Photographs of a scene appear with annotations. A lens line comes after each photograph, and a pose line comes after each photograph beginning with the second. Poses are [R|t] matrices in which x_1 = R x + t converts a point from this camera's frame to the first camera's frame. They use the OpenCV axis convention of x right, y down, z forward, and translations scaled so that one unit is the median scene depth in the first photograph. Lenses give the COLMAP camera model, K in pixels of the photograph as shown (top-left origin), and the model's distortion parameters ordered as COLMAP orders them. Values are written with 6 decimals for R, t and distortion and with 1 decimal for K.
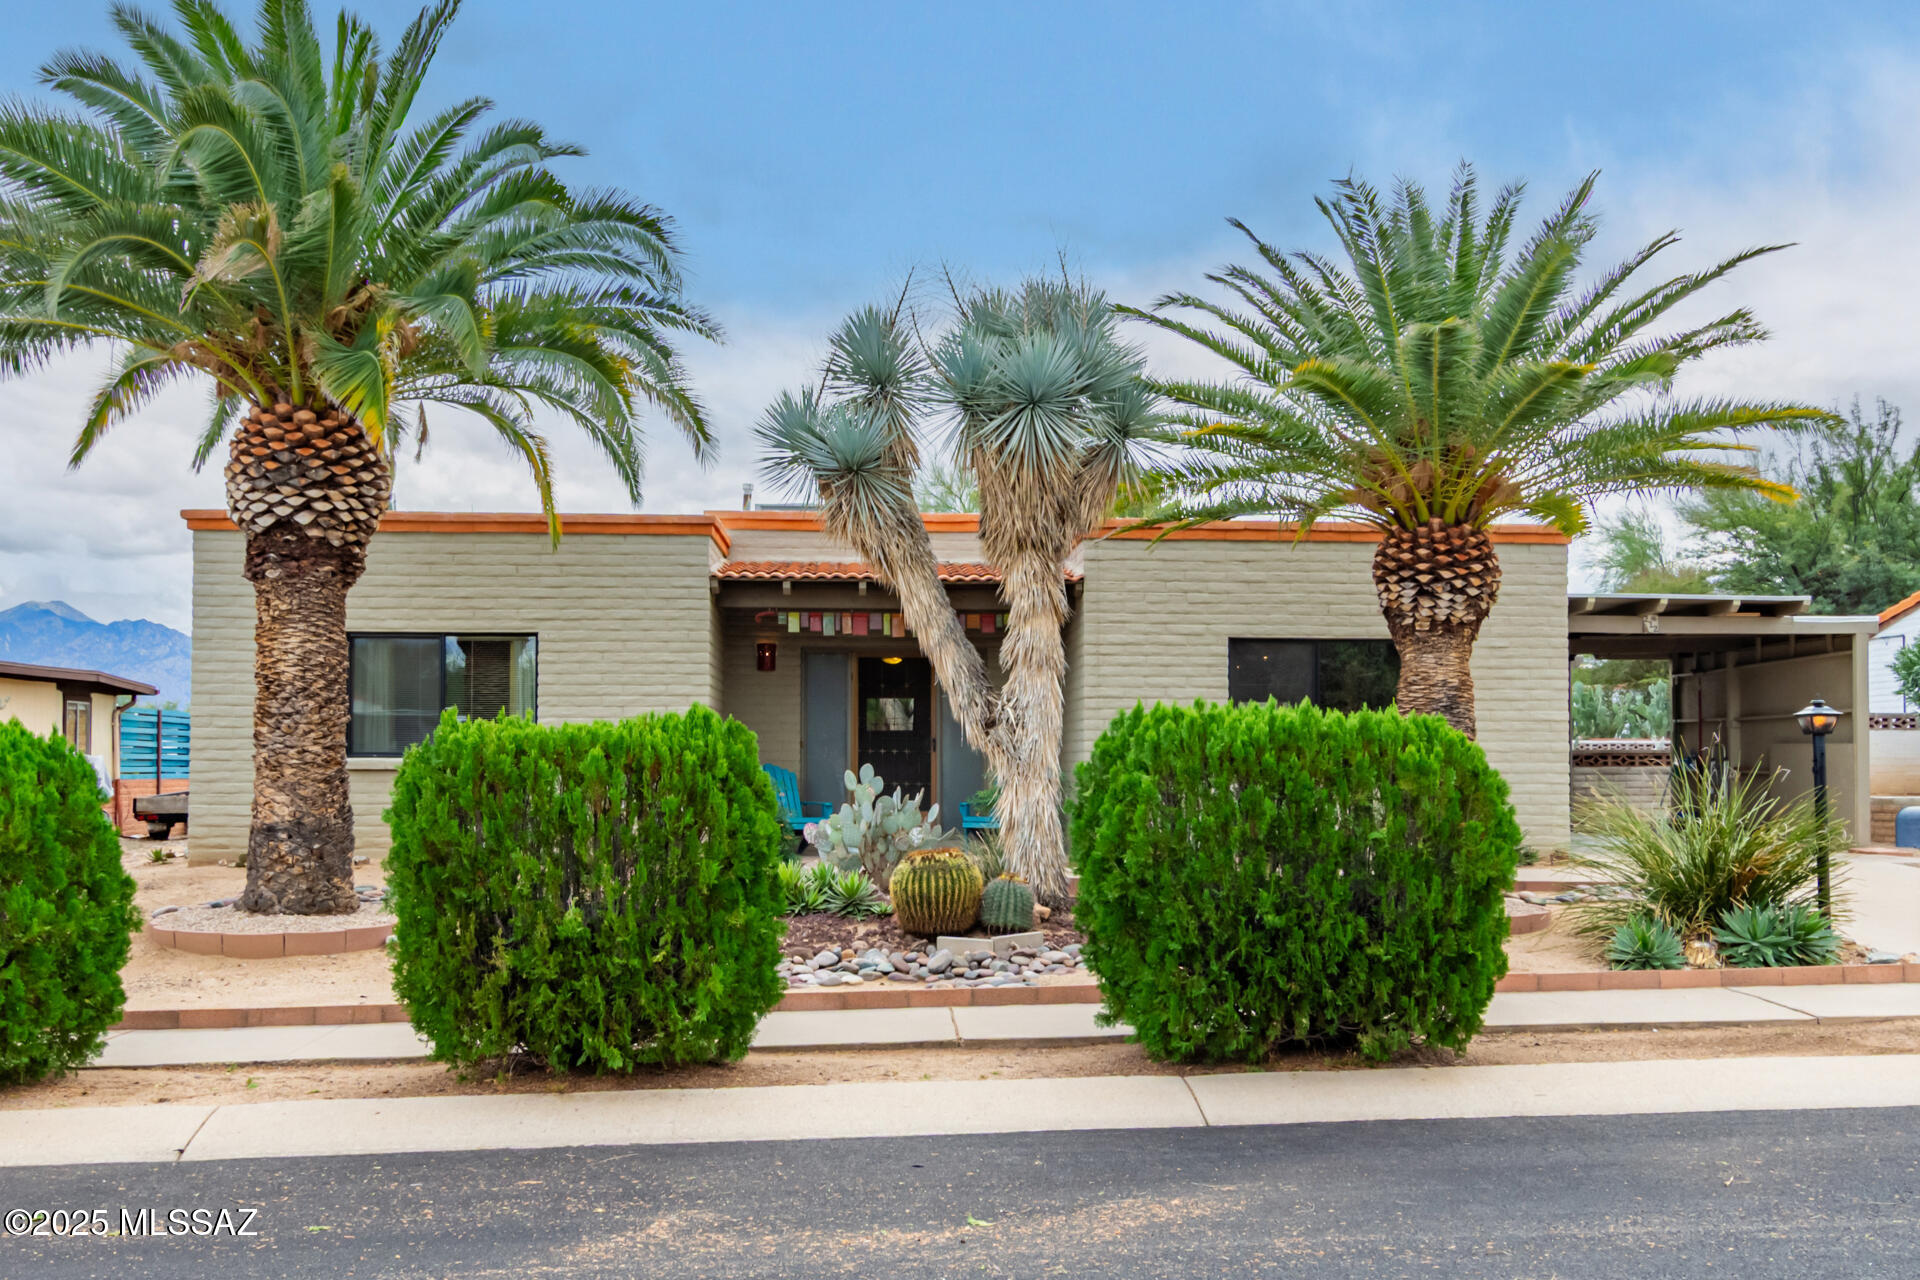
lens RADIAL K [[1850.1, 0, 963.4], [0, 1850.1, 695.6], [0, 0, 1]] dist [0.029746, 0.000000]
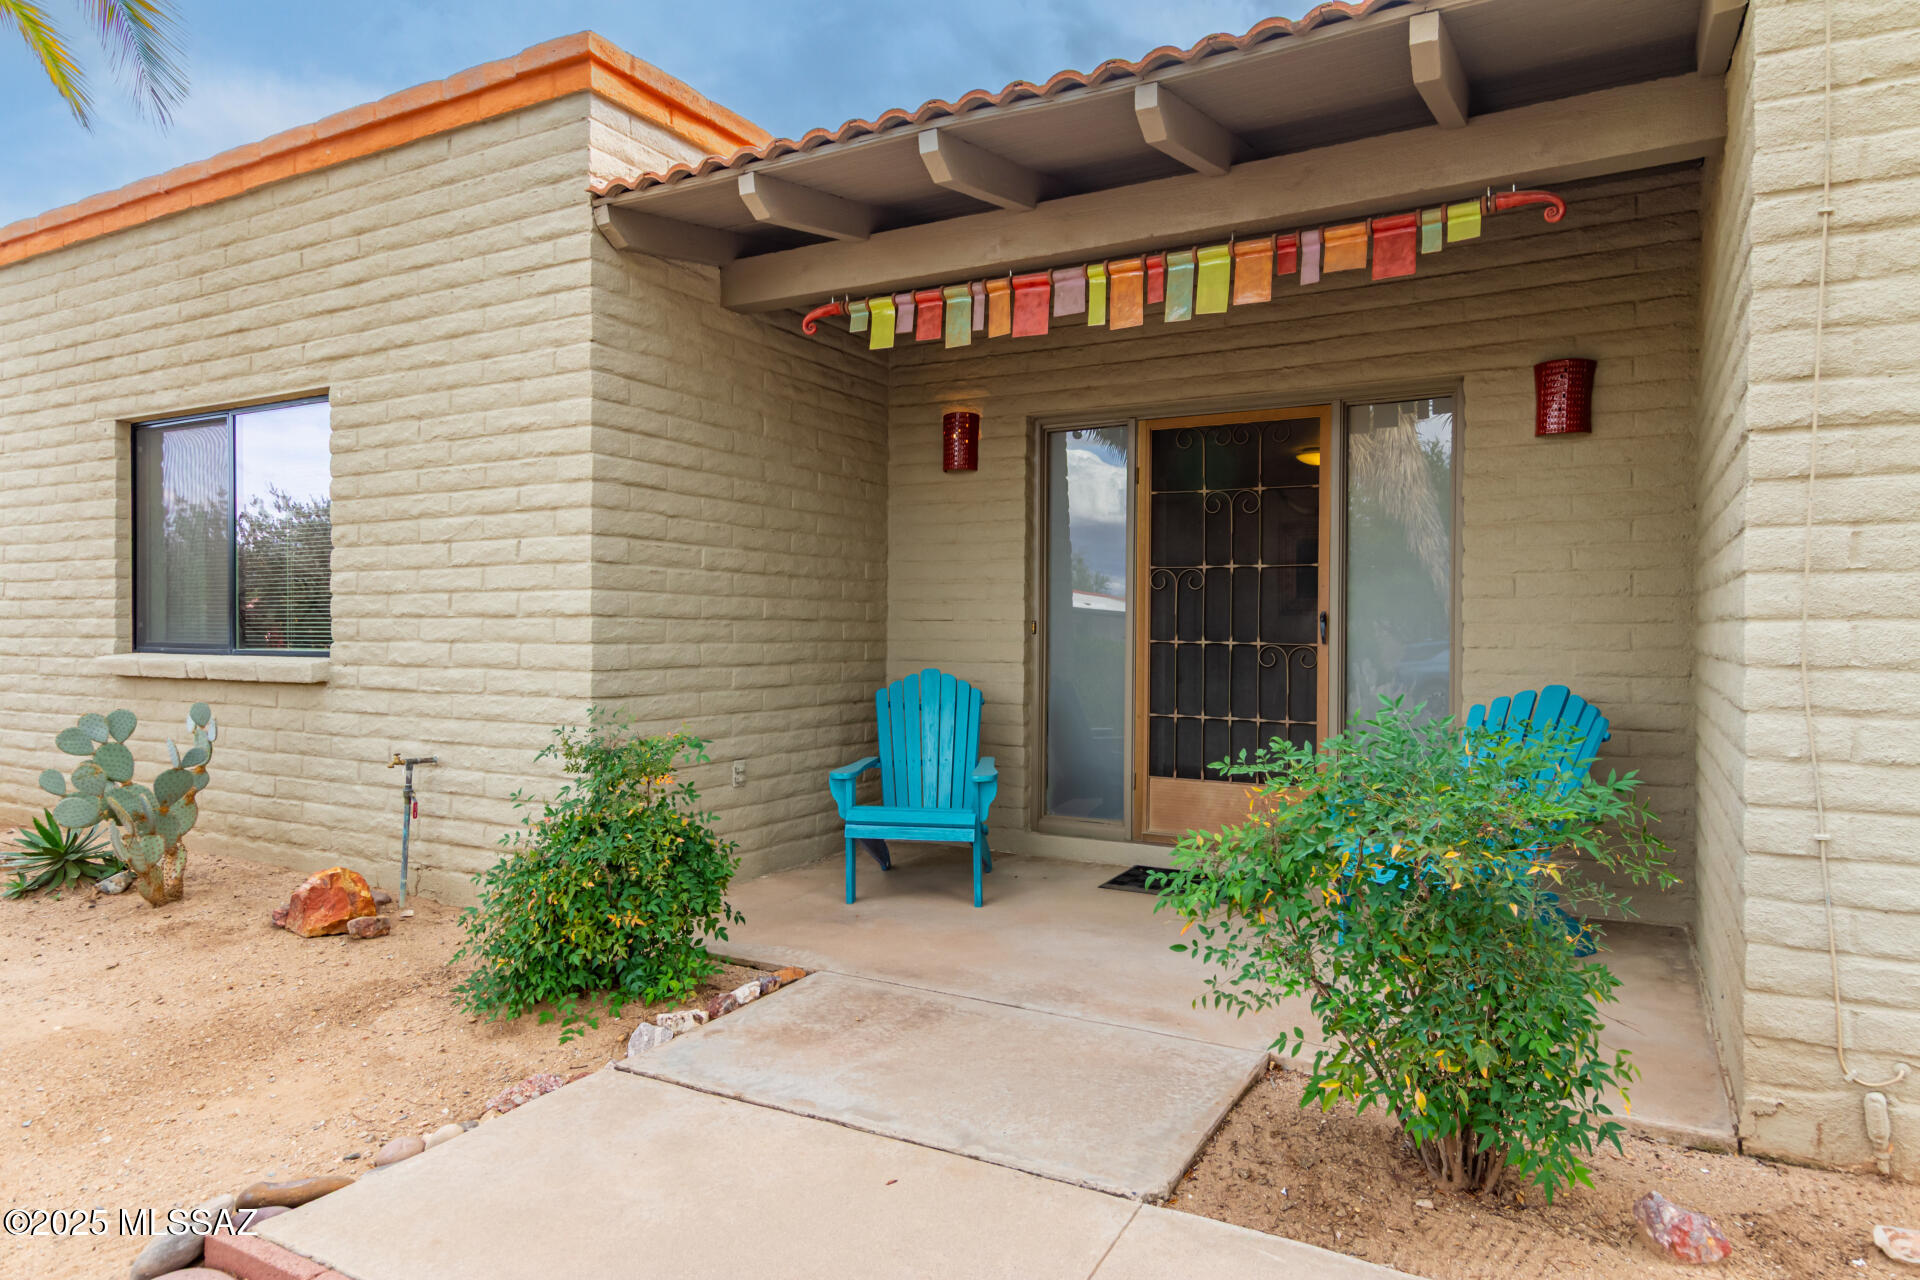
lens RADIAL K [[1149.6, 0, 973.2], [0, 1149.6, 643.6], [0, 0, 1]] dist [0.033877, 0.000637]
pose [[0.843807, 0.009408, -0.536565, 0.081559], [0.018551, 0.998737, 0.046686, 0.024956], [0.536326, -0.049348, 0.842567, 1.077697]]
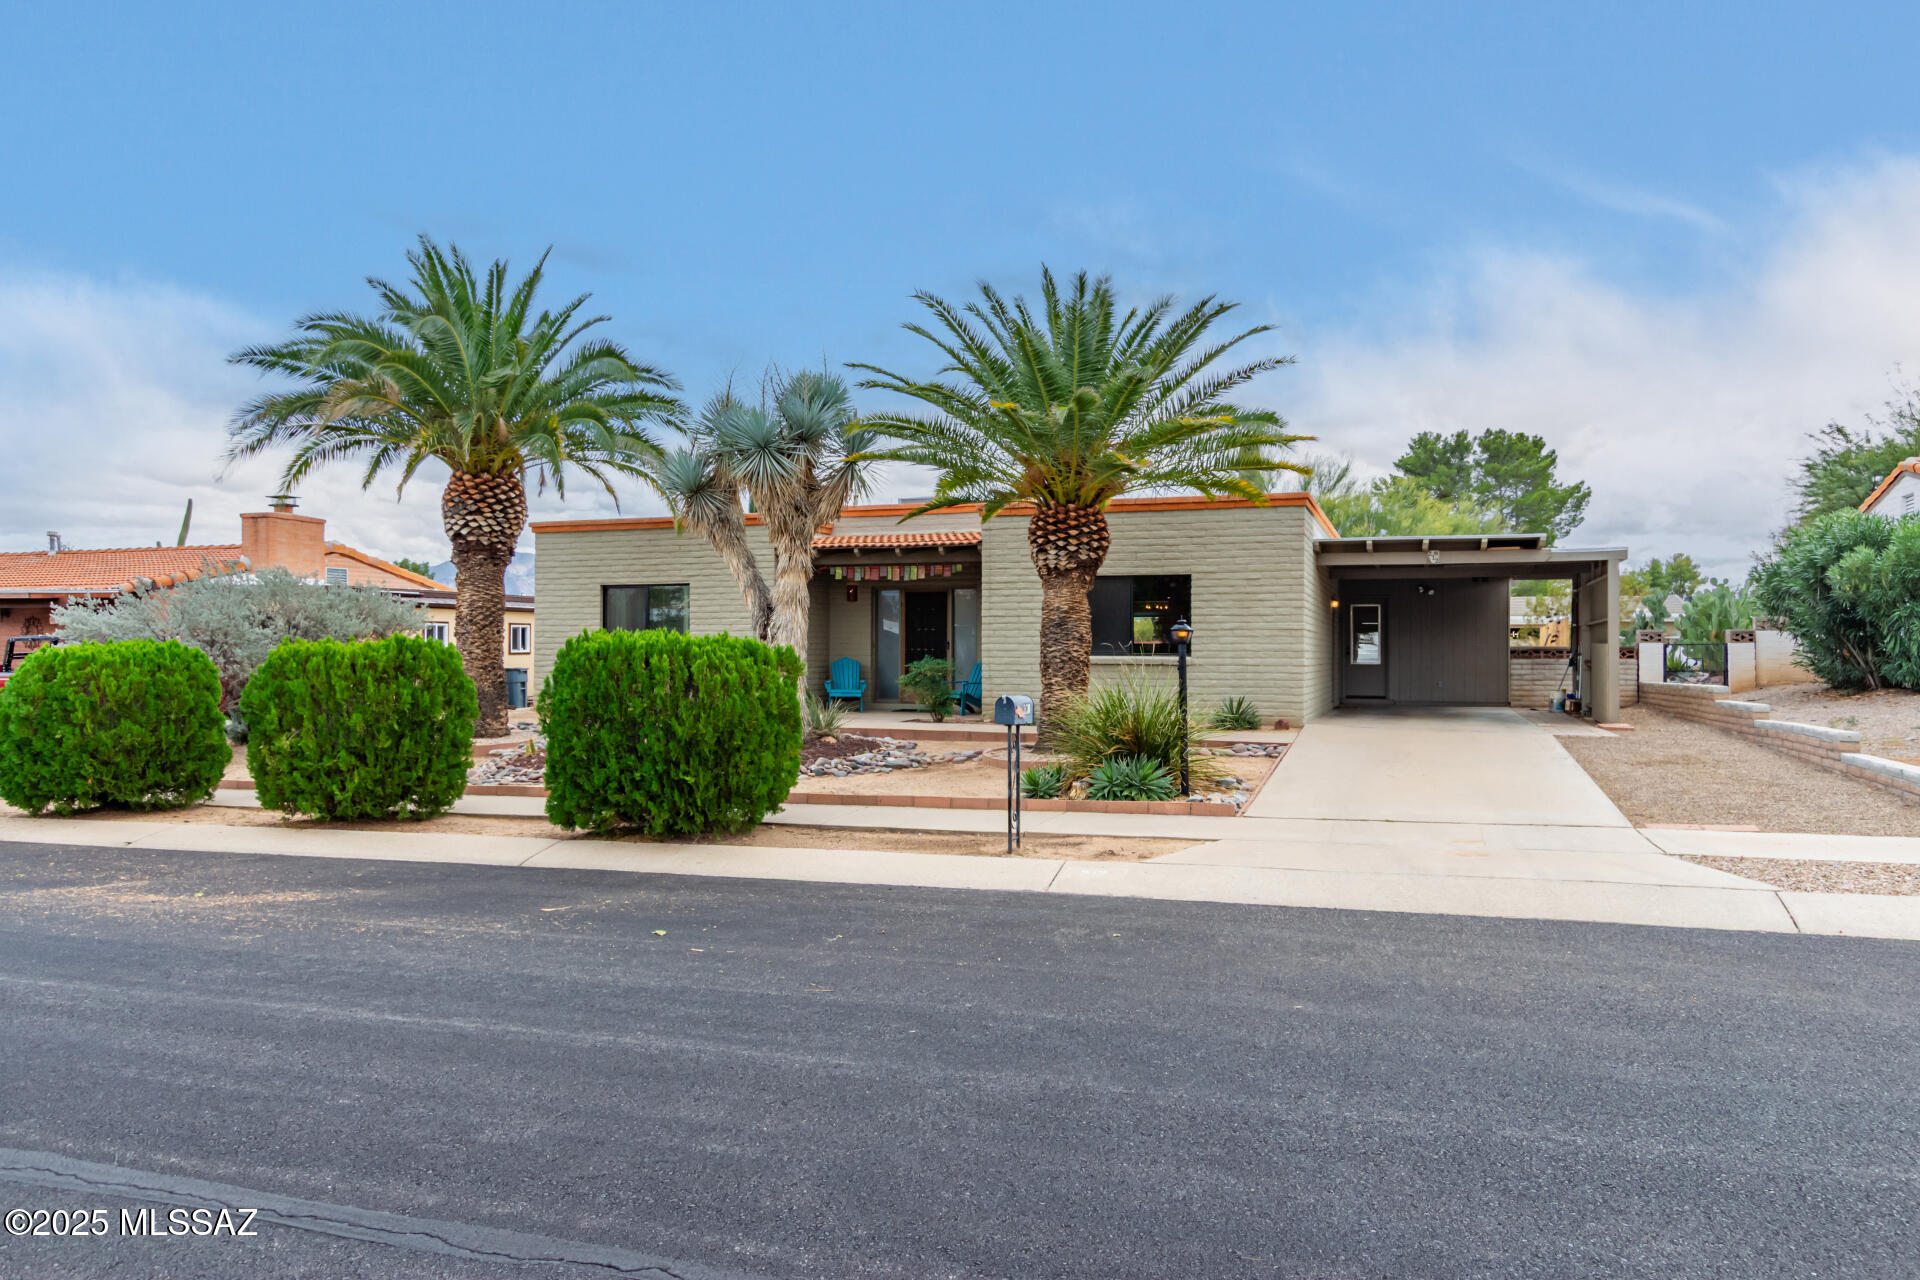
lens RADIAL K [[1191.2, 0, 968.2], [0, 1191.2, 644.1], [0, 0, 1]] dist [0.012575, -0.001948]
pose [[0.916824, -0.000491, -0.399292, 0.608345], [0.013678, 0.999451, 0.030178, -0.008563], [0.399058, -0.033129, 0.916327, 0.069467]]
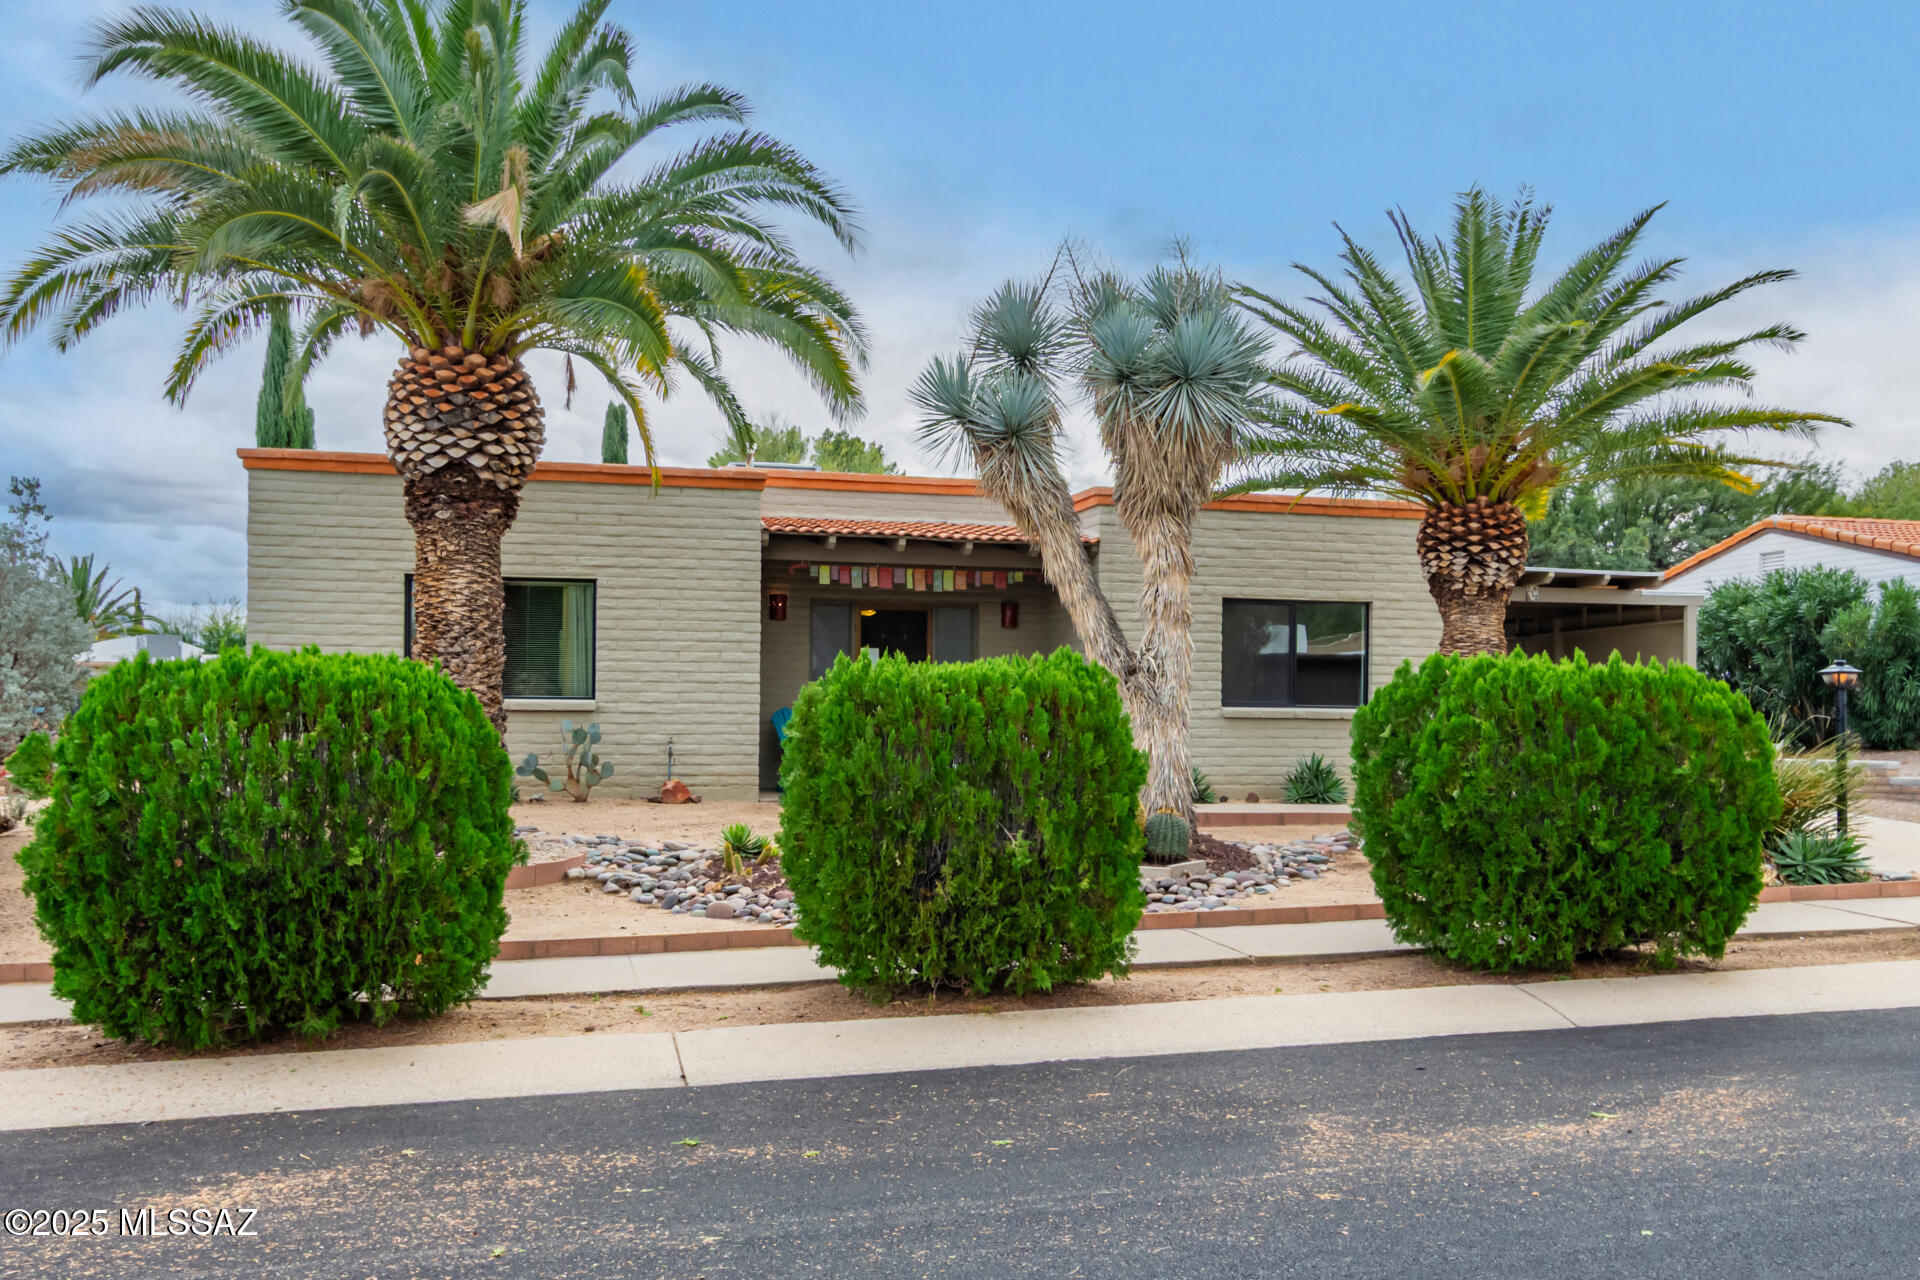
lens RADIAL K [[1697.8, 0, 977.6], [0, 1697.8, 676.5], [0, 0, 1]] dist [0.019806, 0.001122]
pose [[0.981338, 0.011891, 0.191921, -0.260043], [-0.014759, 0.999800, 0.013521, 0.005706], [-0.191721, -0.016101, 0.981317, 0.032669]]
